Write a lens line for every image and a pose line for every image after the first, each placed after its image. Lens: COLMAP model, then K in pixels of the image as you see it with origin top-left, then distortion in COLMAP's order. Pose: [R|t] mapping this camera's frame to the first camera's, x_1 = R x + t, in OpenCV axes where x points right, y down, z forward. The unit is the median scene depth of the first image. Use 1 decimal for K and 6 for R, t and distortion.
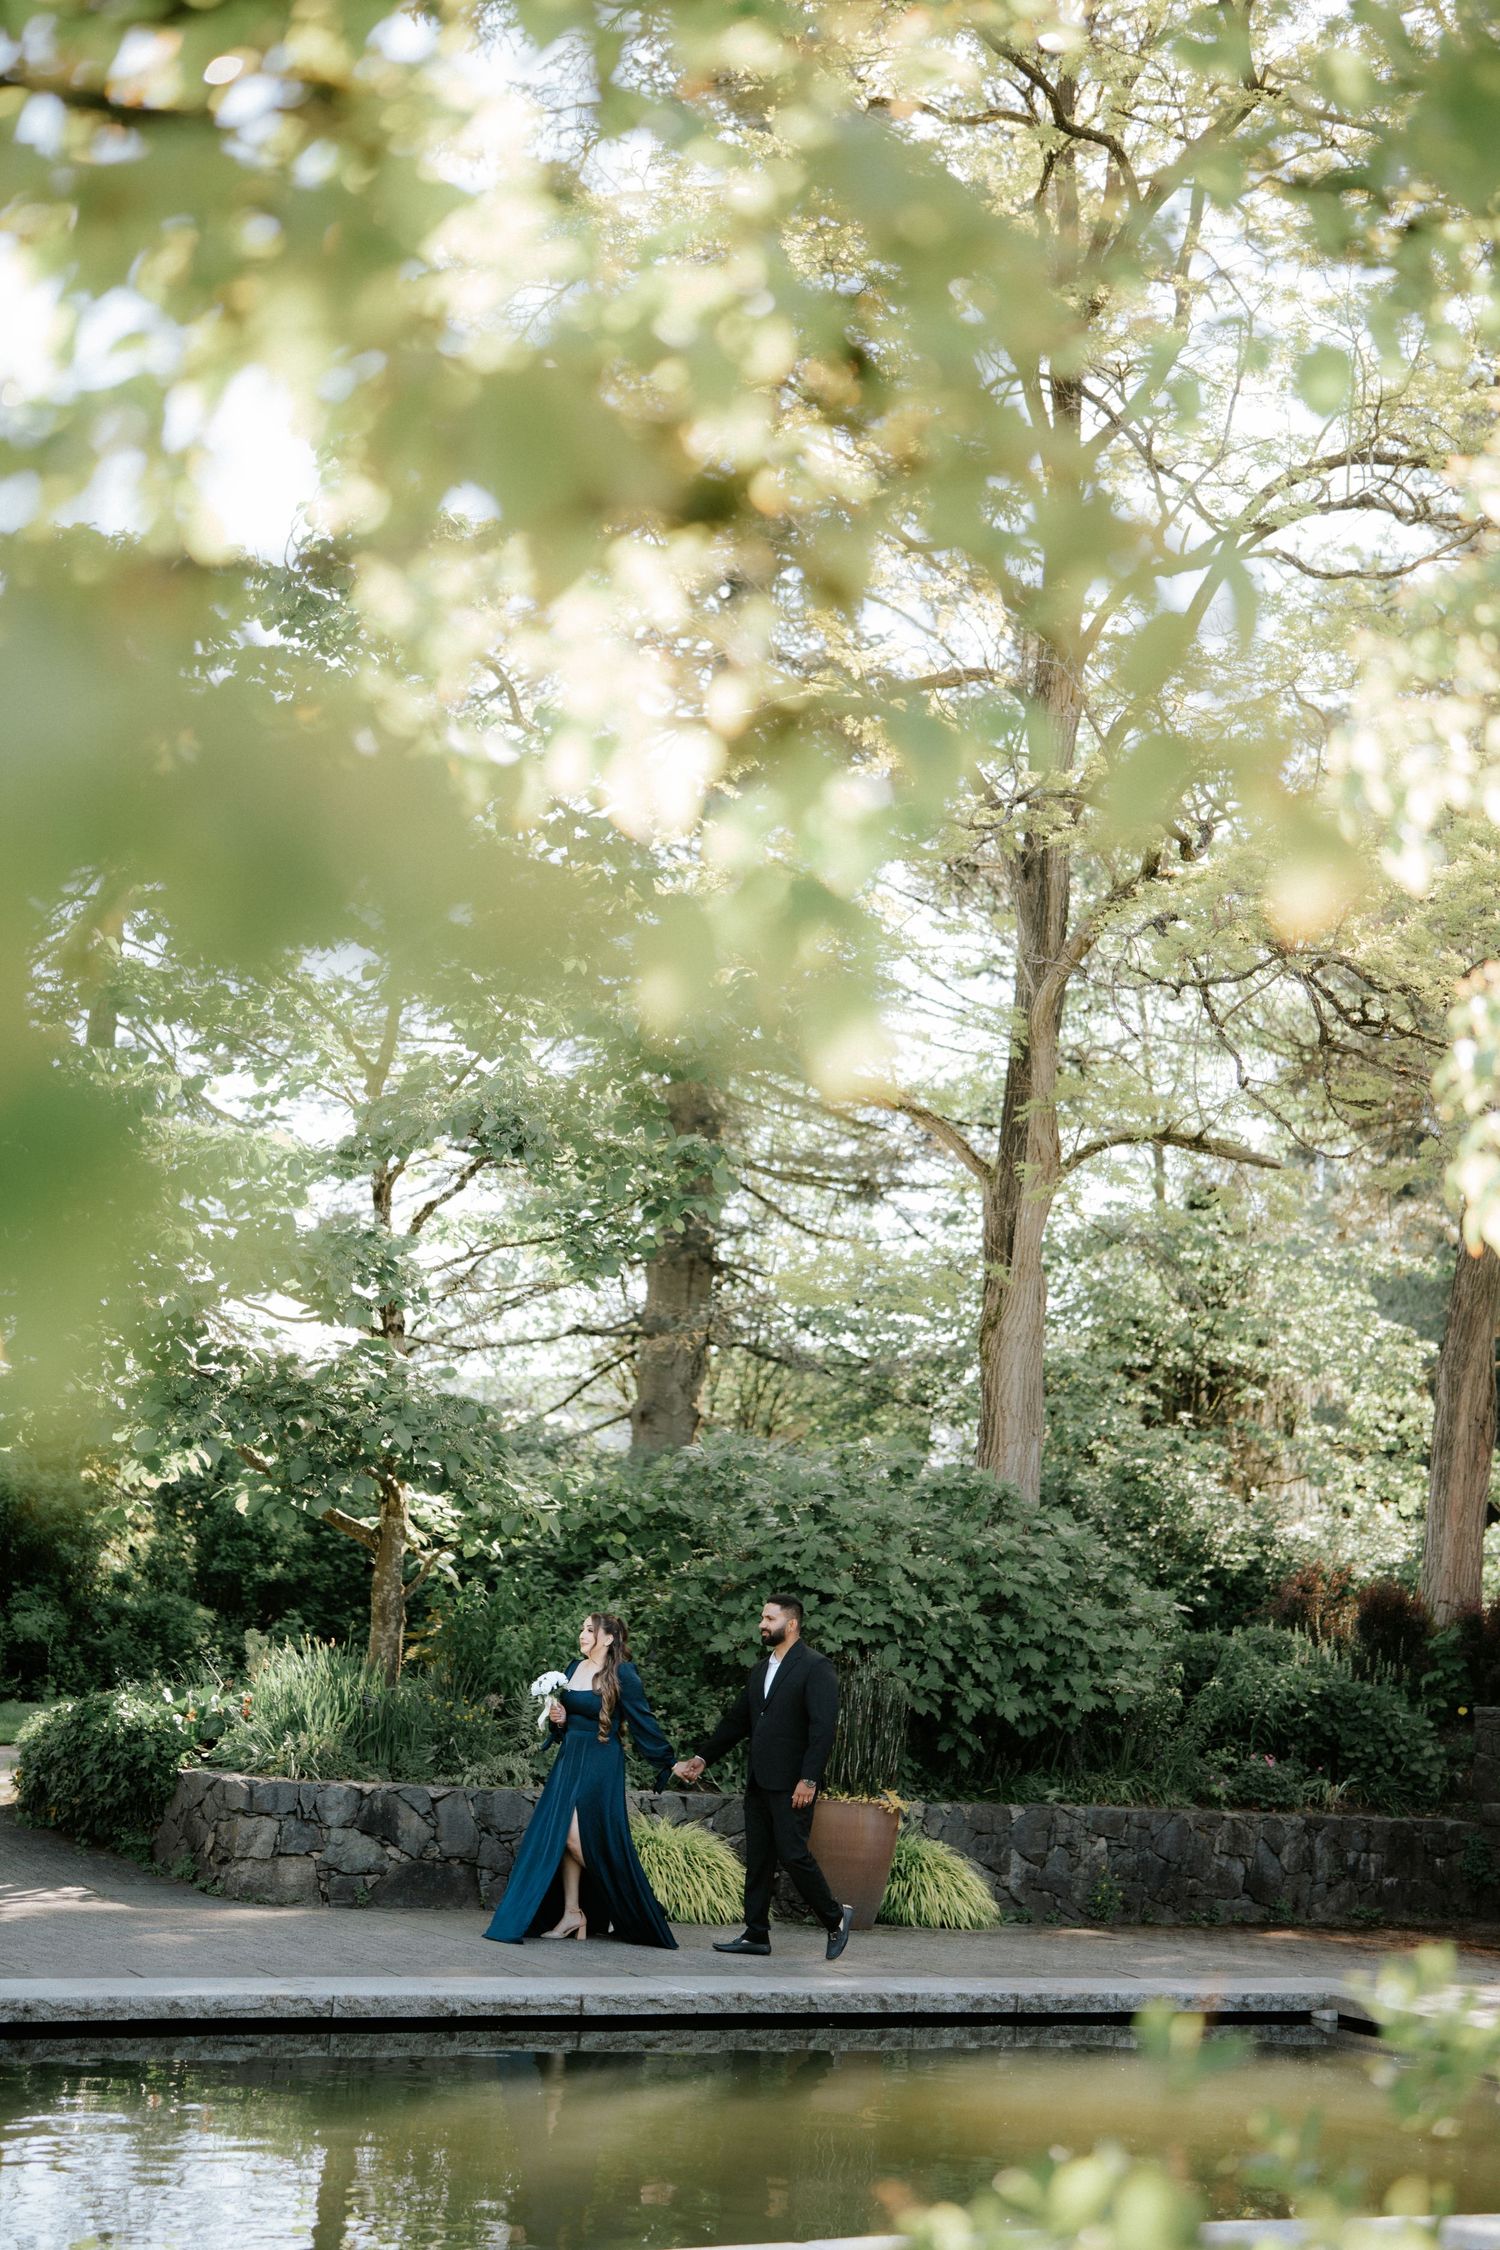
lens RADIAL K [[3225.8, 0, 730.0], [0, 3225.8, 1112.9], [0, 0, 1]] dist [-0.118687, 0.661107]
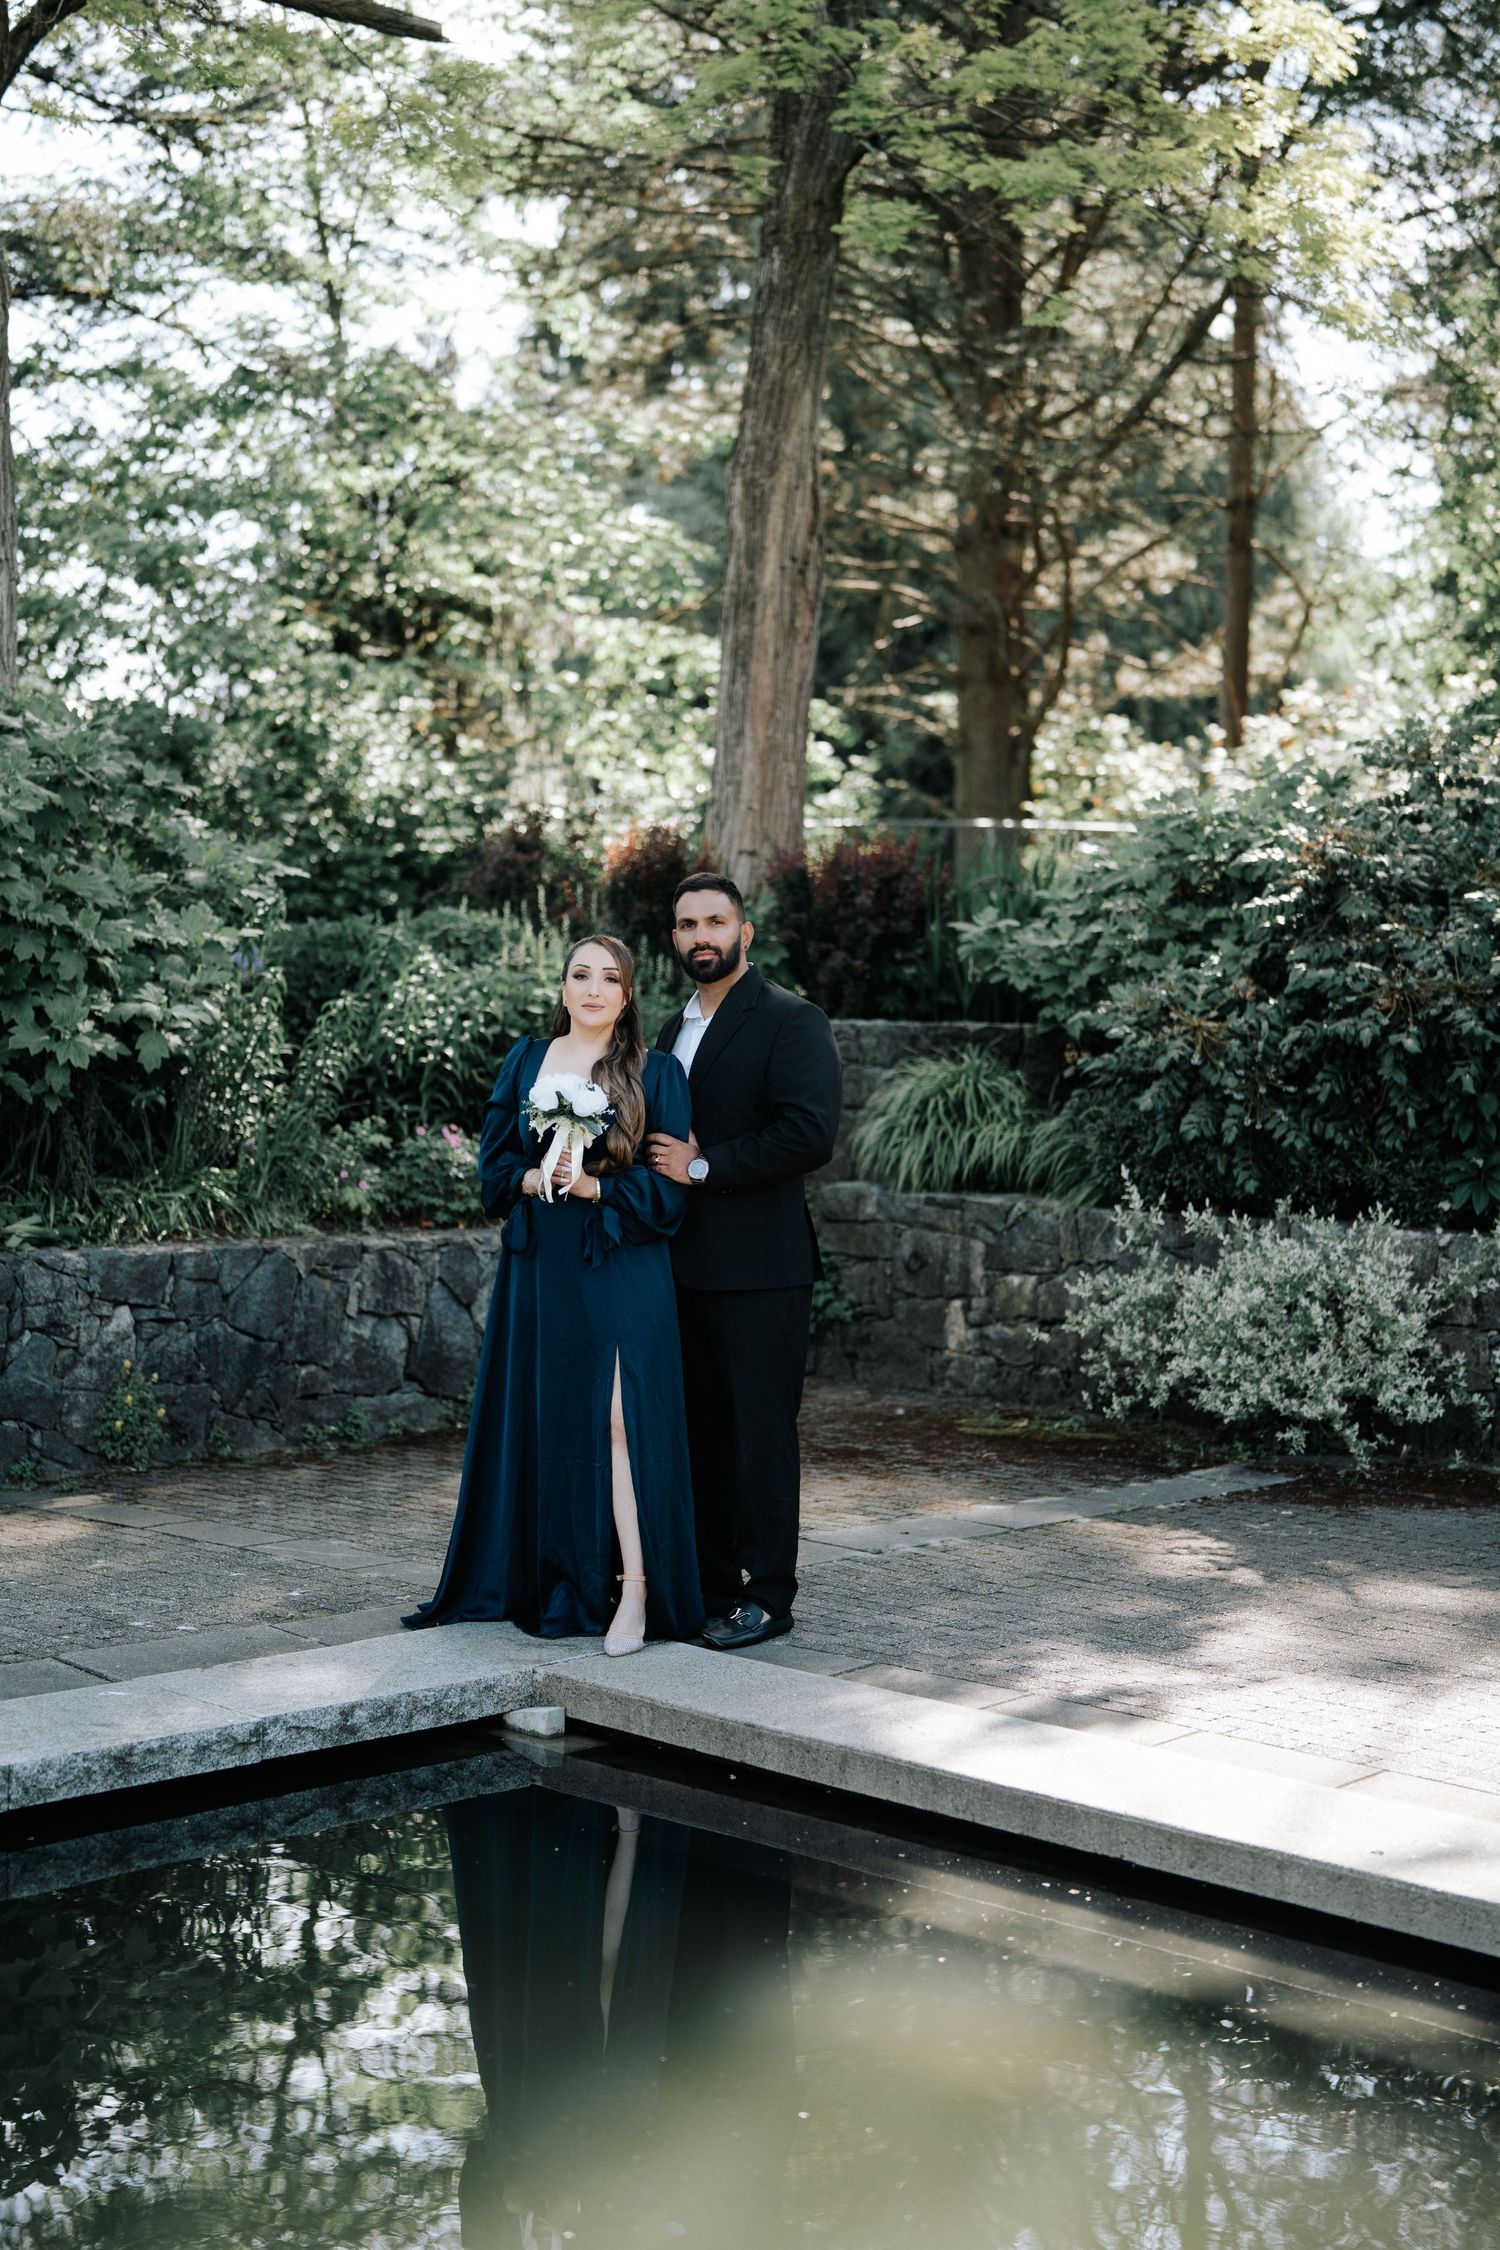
lens RADIAL K [[3225.8, 0, 730.0], [0, 3225.8, 1112.9], [0, 0, 1]] dist [-0.118687, 0.661107]
pose [[0.973872, -0.059969, 0.219036, 0.095403], [0.015381, 0.979707, 0.199842, 0.089728], [-0.226575, -0.191252, 0.955032, 0.470261]]
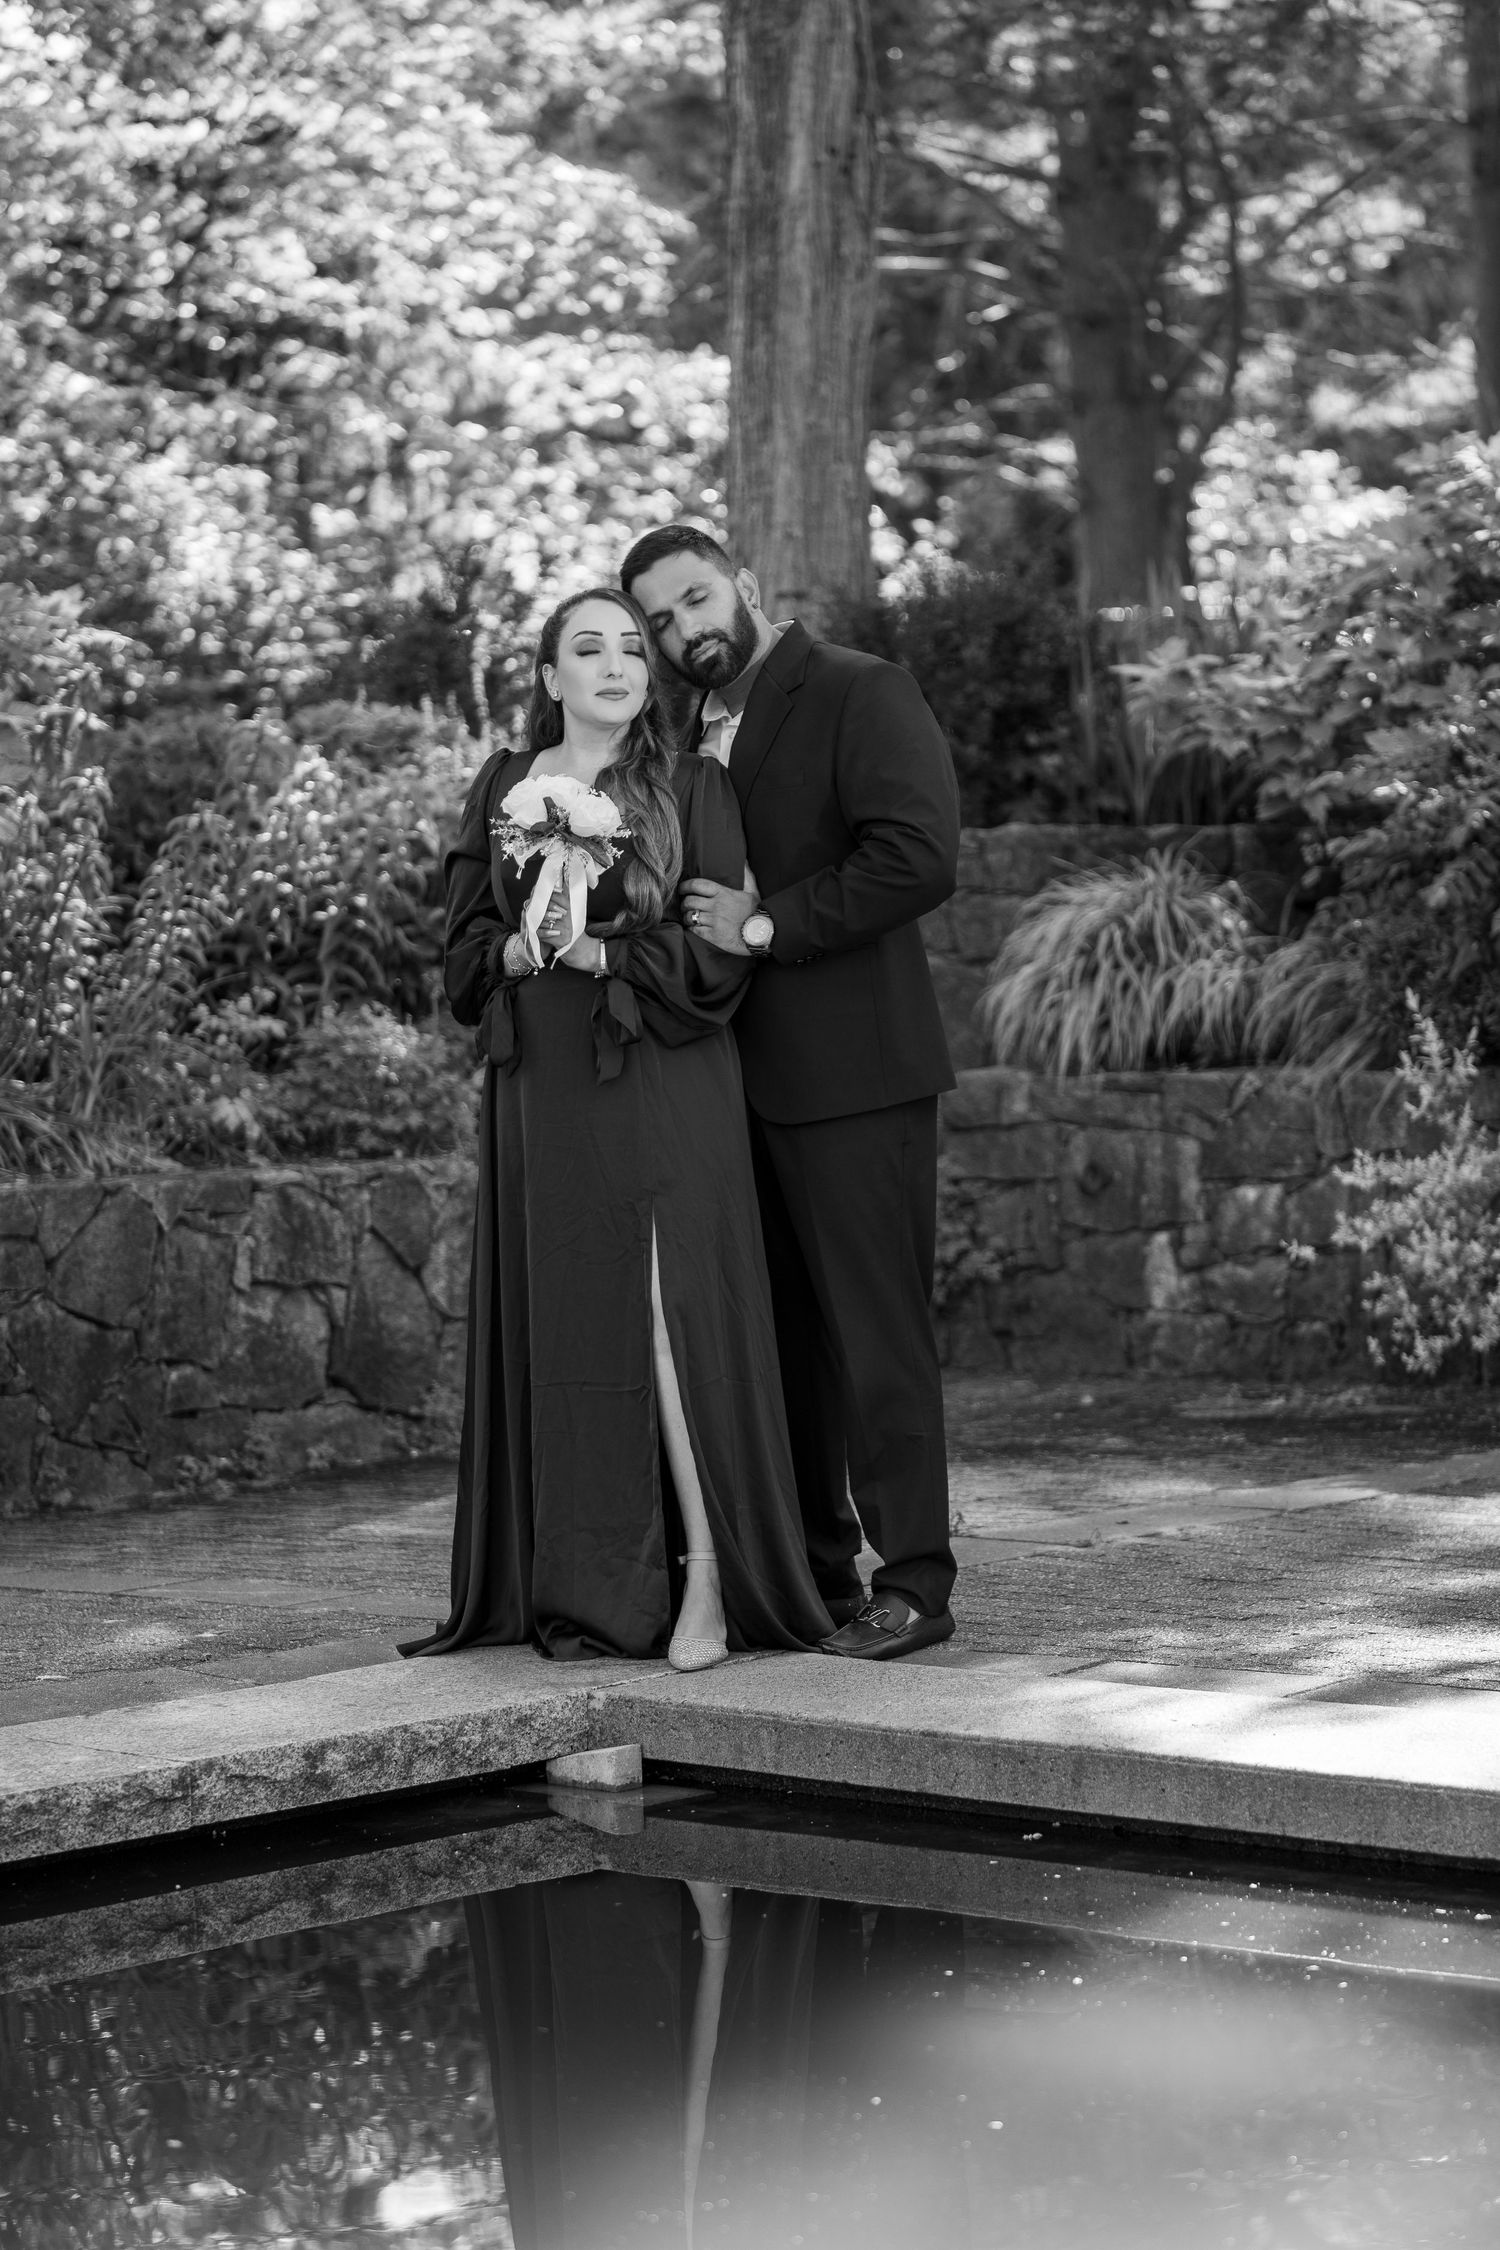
lens RADIAL K [[5024.8, 0, 750.0], [0, 5024.8, 1125.0], [0, 0, 1]] dist [-0.085004, 0.090155]
pose [[0.968049, -0.114431, 0.223130, 0.083587], [0.071769, 0.979018, 0.190717, 0.111227], [-0.240272, -0.168609, 0.955950, 0.459410]]
